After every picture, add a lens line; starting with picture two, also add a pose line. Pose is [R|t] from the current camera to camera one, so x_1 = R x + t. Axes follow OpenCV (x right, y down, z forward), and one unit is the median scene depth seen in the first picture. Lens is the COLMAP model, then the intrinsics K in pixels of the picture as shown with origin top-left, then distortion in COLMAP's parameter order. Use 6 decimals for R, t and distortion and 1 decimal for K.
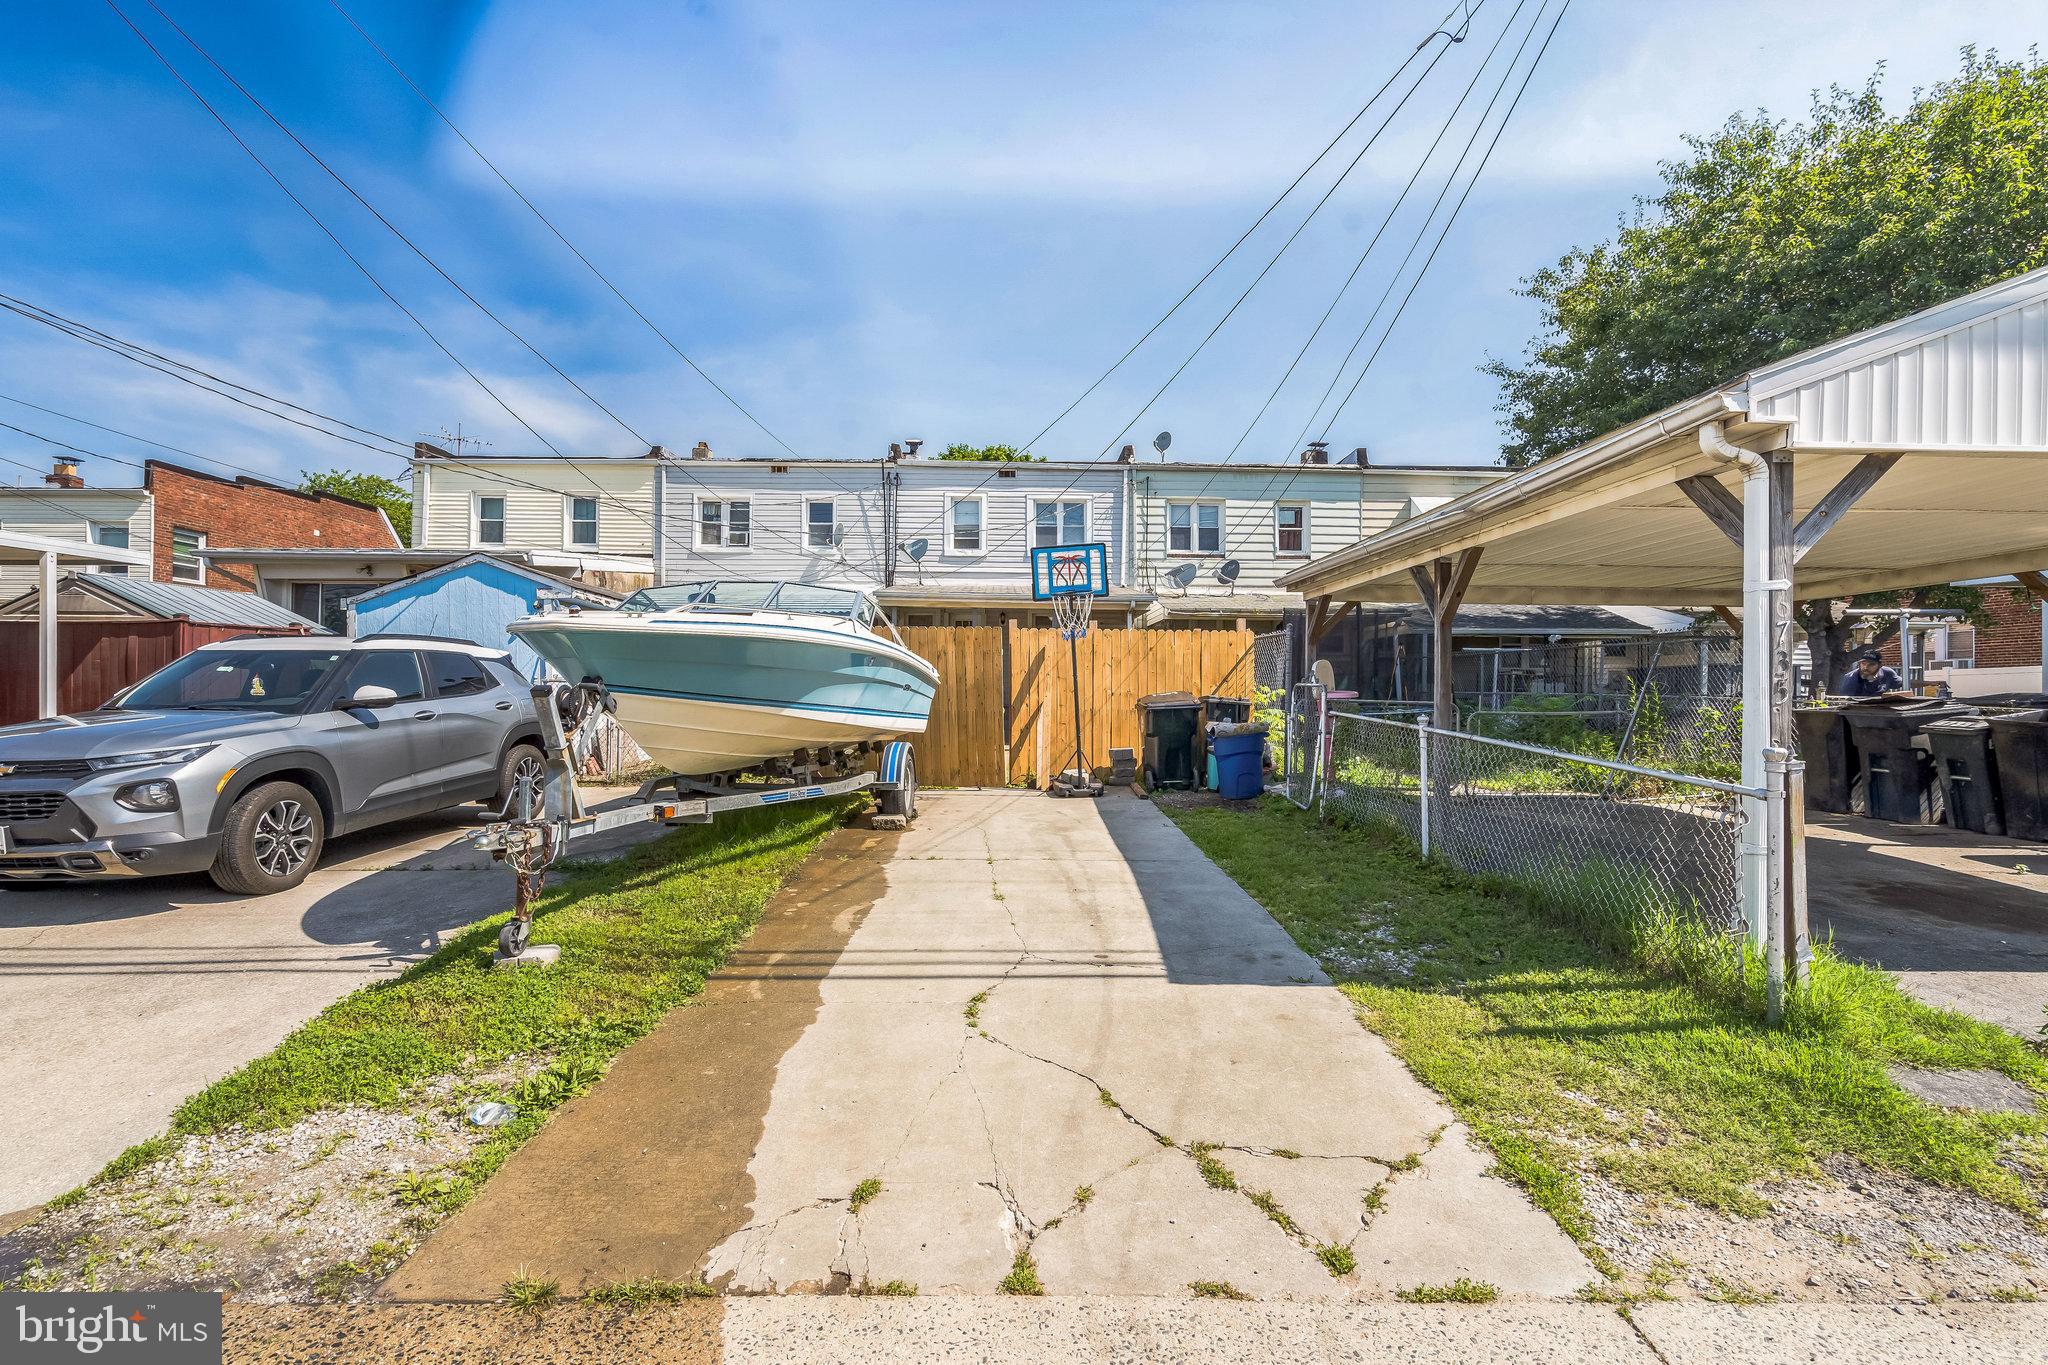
lens RADIAL K [[941.4, 0, 1026.8], [0, 941.4, 680.8], [0, 0, 1]] dist [-0.004784, 0.003265]
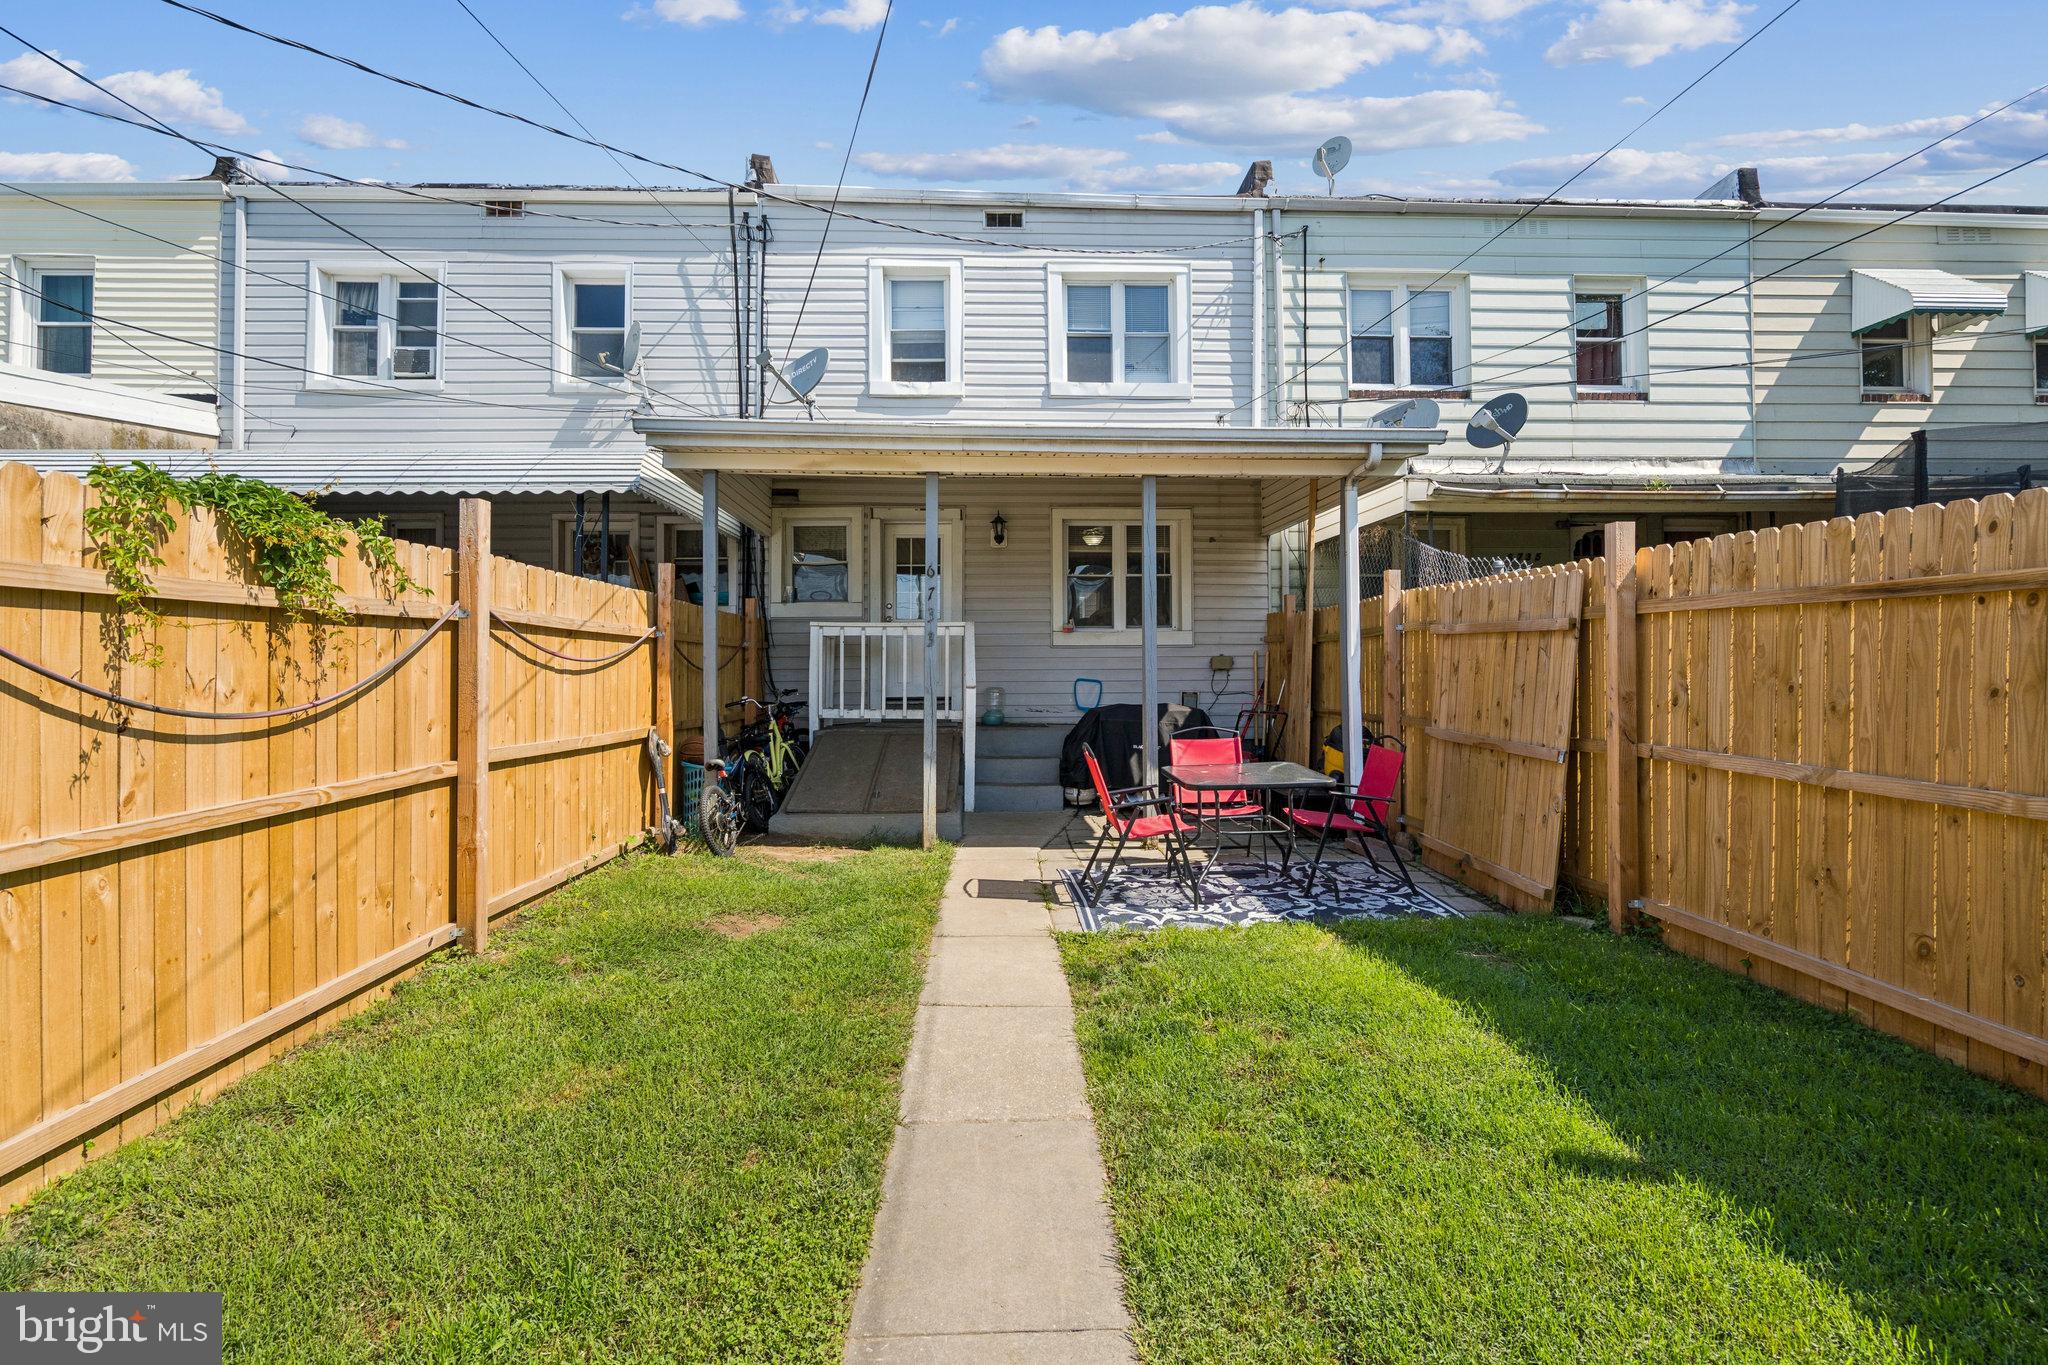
lens RADIAL K [[941.4, 0, 1025.8], [0, 941.4, 668.8], [0, 0, 1]] dist [-0.004784, 0.003265]
pose [[0.999886, -0.013317, -0.007086, -0.009816], [0.013393, 0.999853, 0.010726, -0.003714], [0.006942, -0.010819, 0.999917, 0.532296]]
